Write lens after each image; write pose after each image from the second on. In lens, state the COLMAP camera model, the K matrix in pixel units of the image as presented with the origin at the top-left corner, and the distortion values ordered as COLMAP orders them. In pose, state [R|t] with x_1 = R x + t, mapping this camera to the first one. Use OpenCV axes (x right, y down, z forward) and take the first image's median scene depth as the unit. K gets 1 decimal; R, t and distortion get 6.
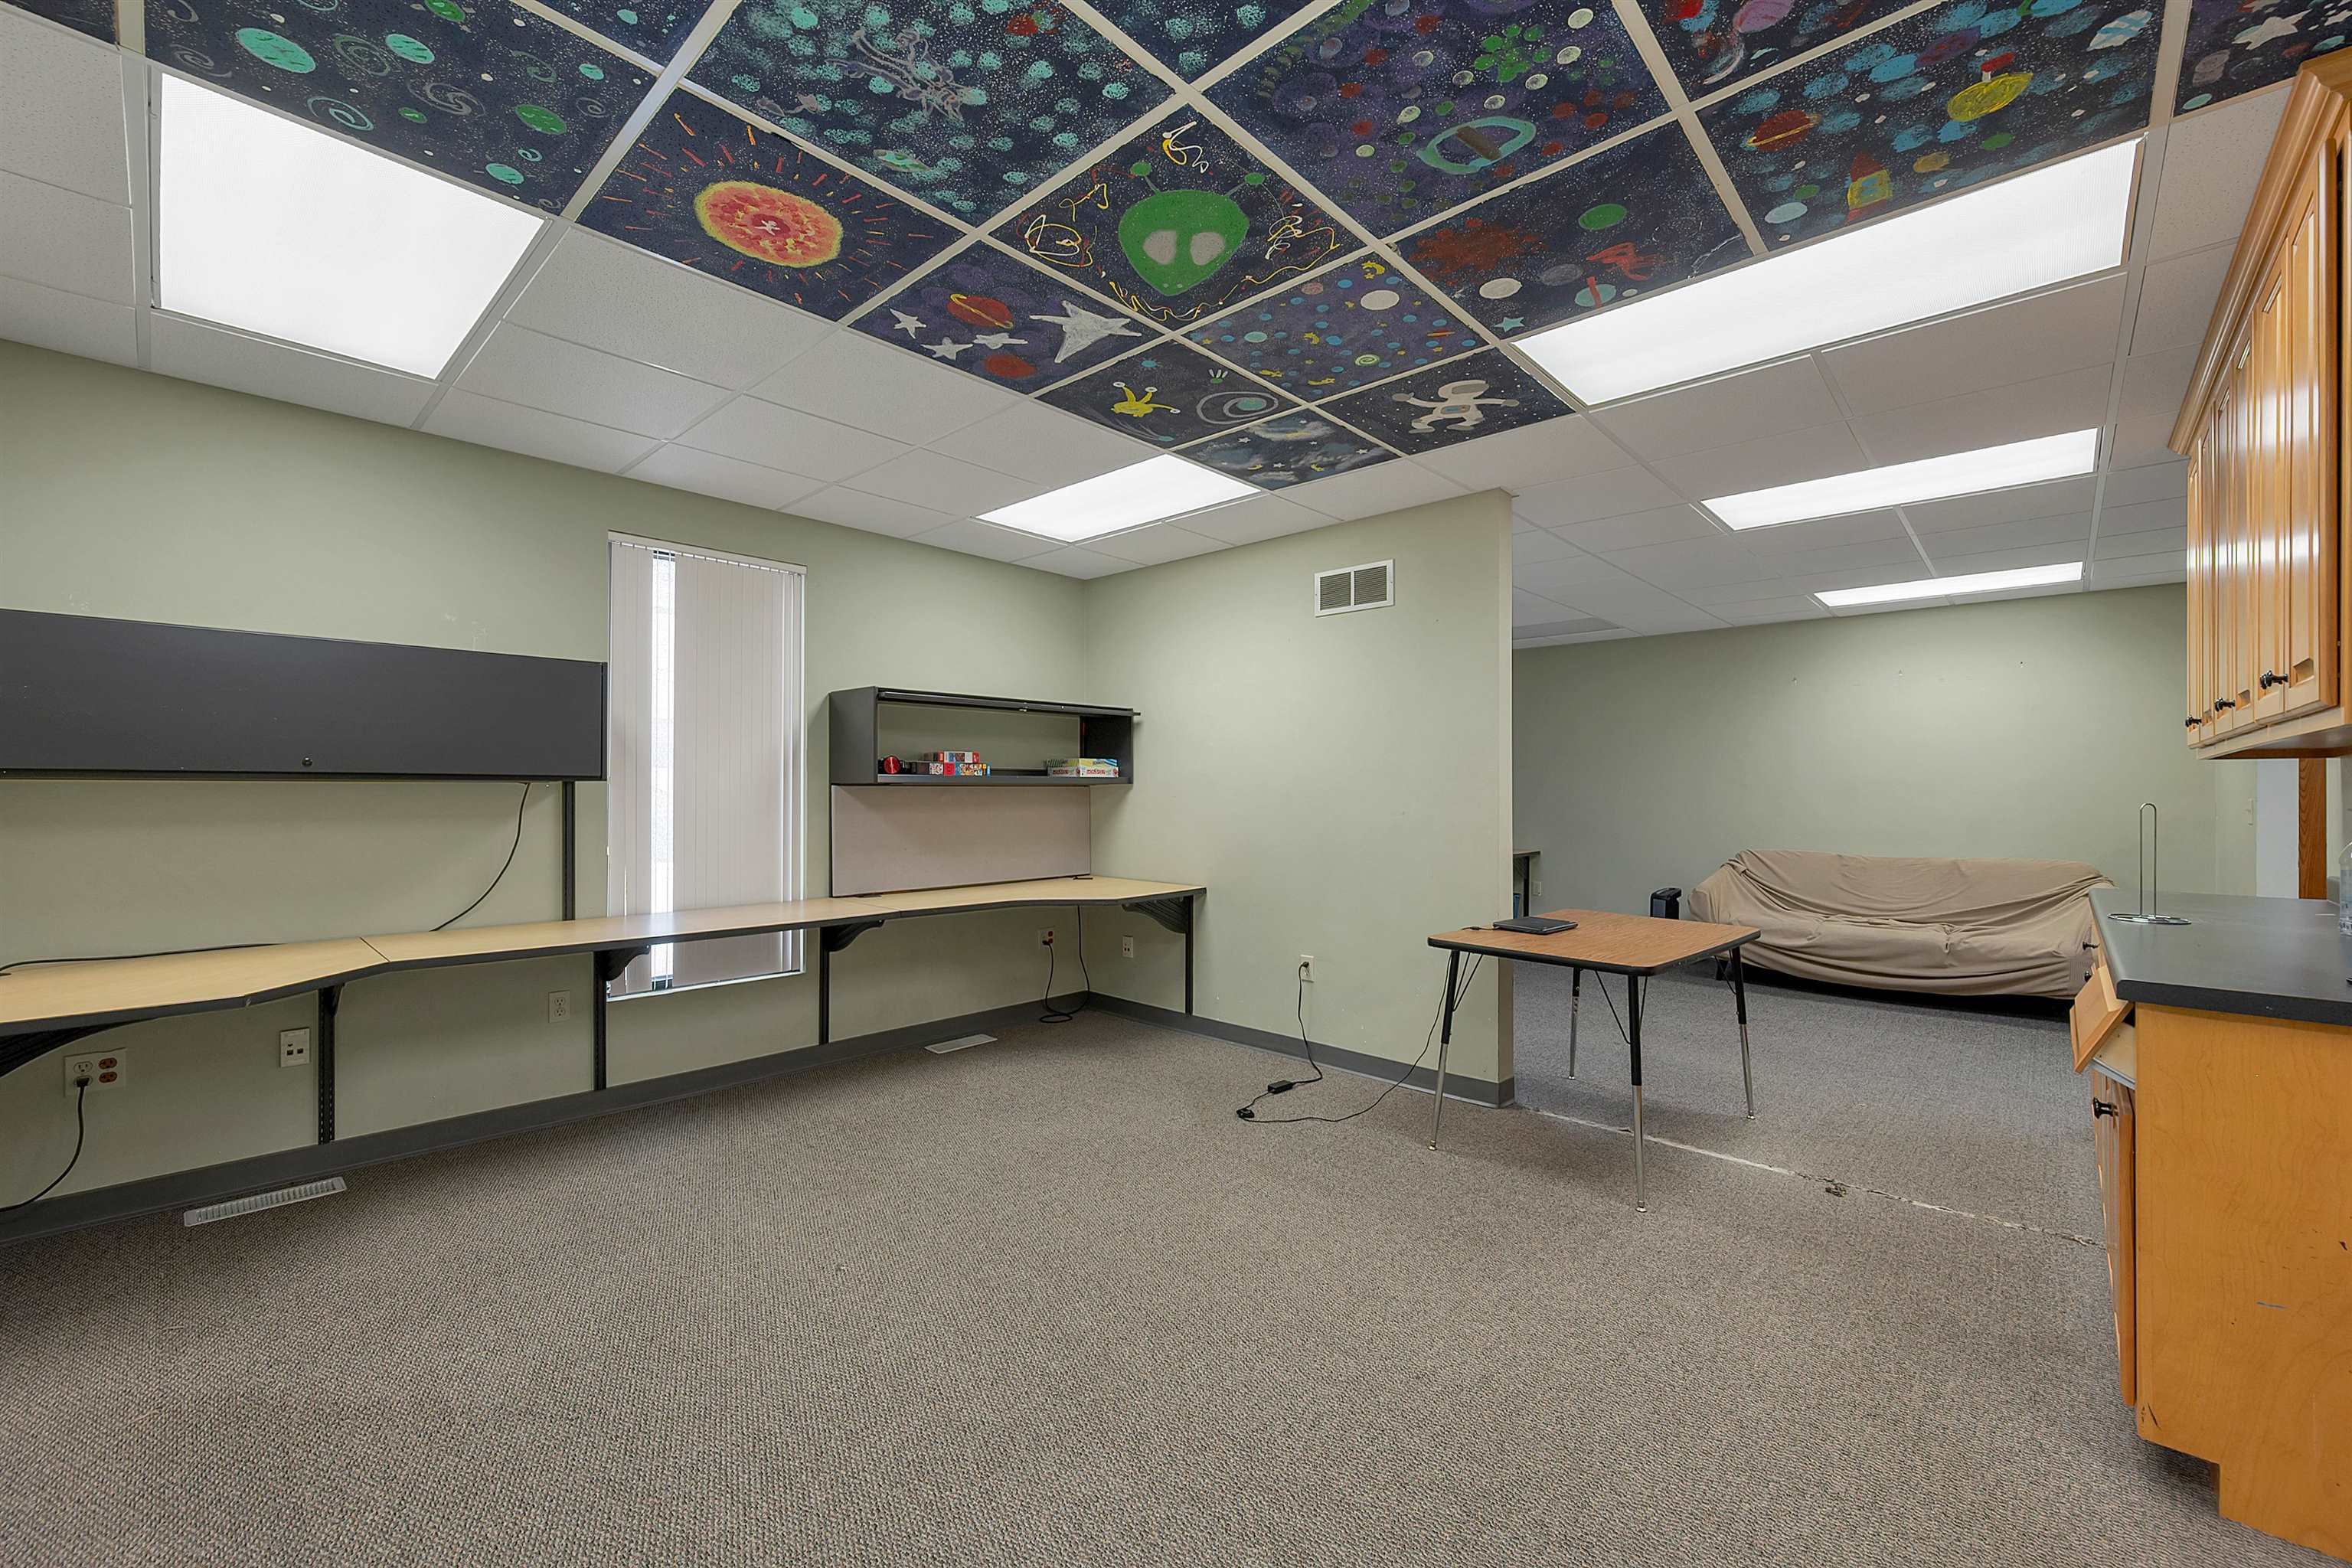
lens RADIAL K [[944.8, 0, 1195.3], [0, 944.8, 800.3], [0, 0, 1]] dist [-0.000836, -0.000191]
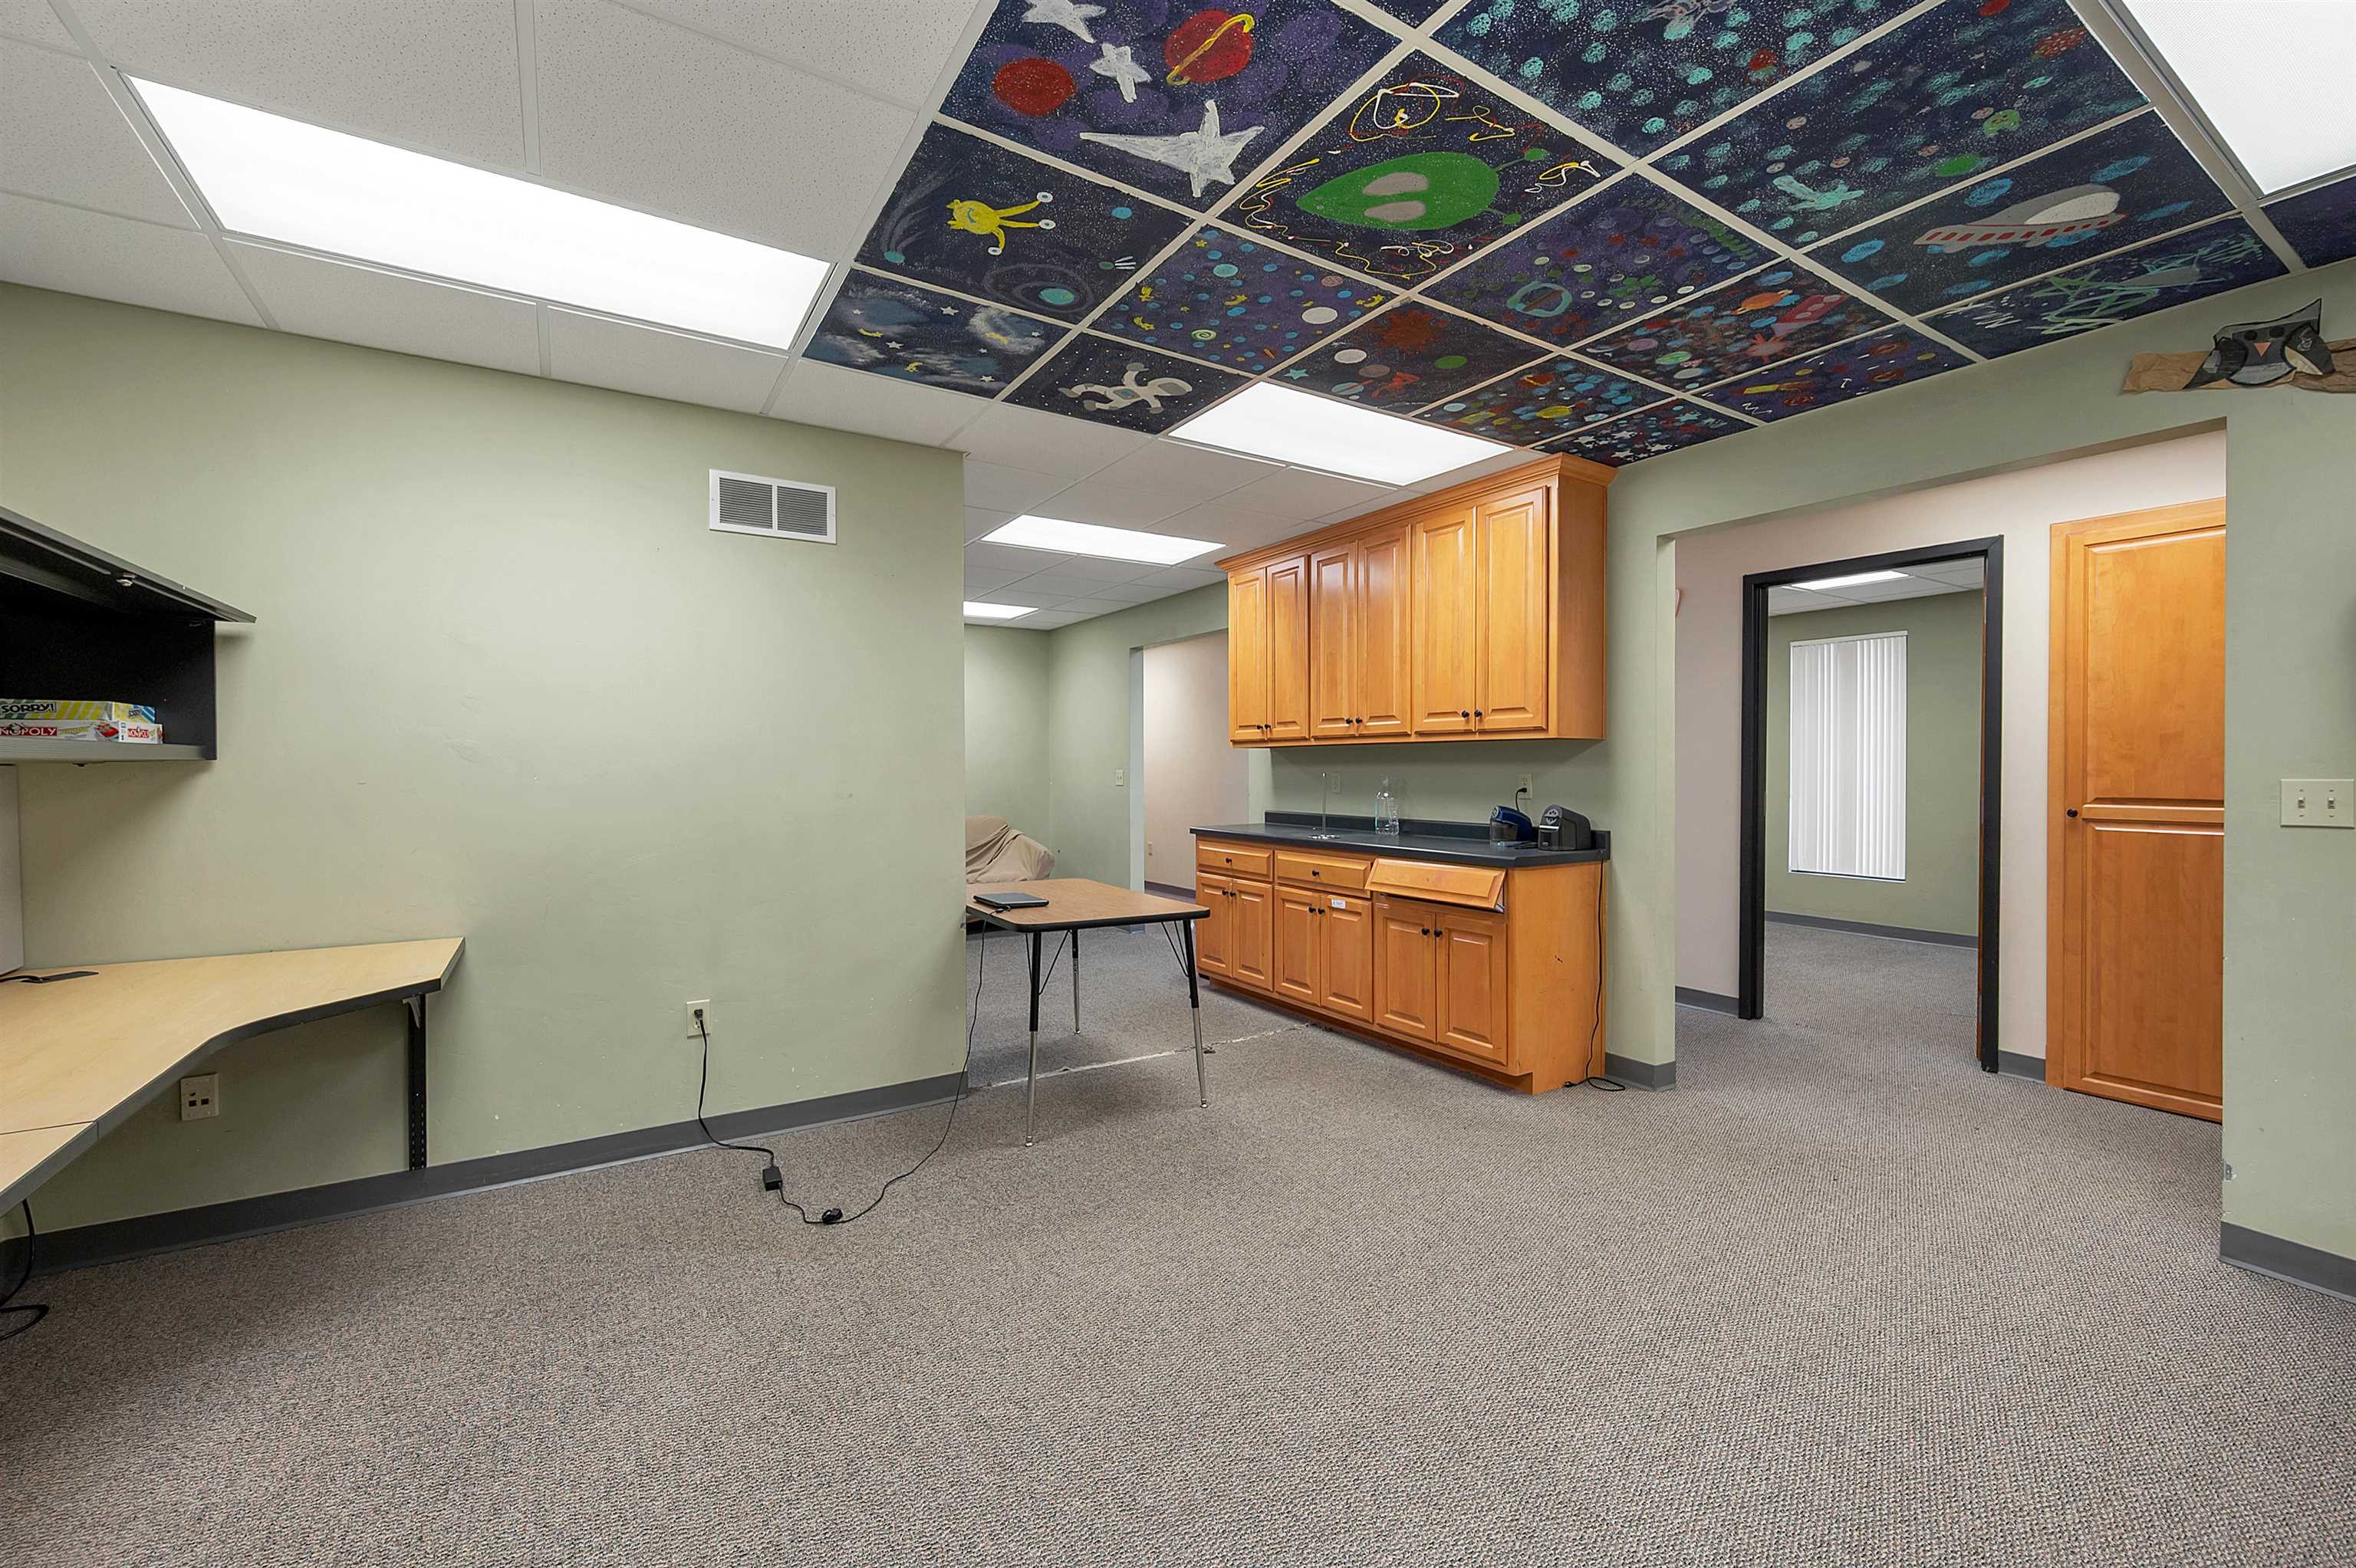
lens RADIAL K [[954.5, 0, 1178.0], [0, 954.5, 784.0], [0, 0, 1]] dist [0.000467, -0.000199]
pose [[0.263406, -0.022322, 0.964427, -0.667975], [0.014860, 0.999708, 0.019080, -0.011248], [-0.964571, 0.009306, 0.263661, 0.637077]]
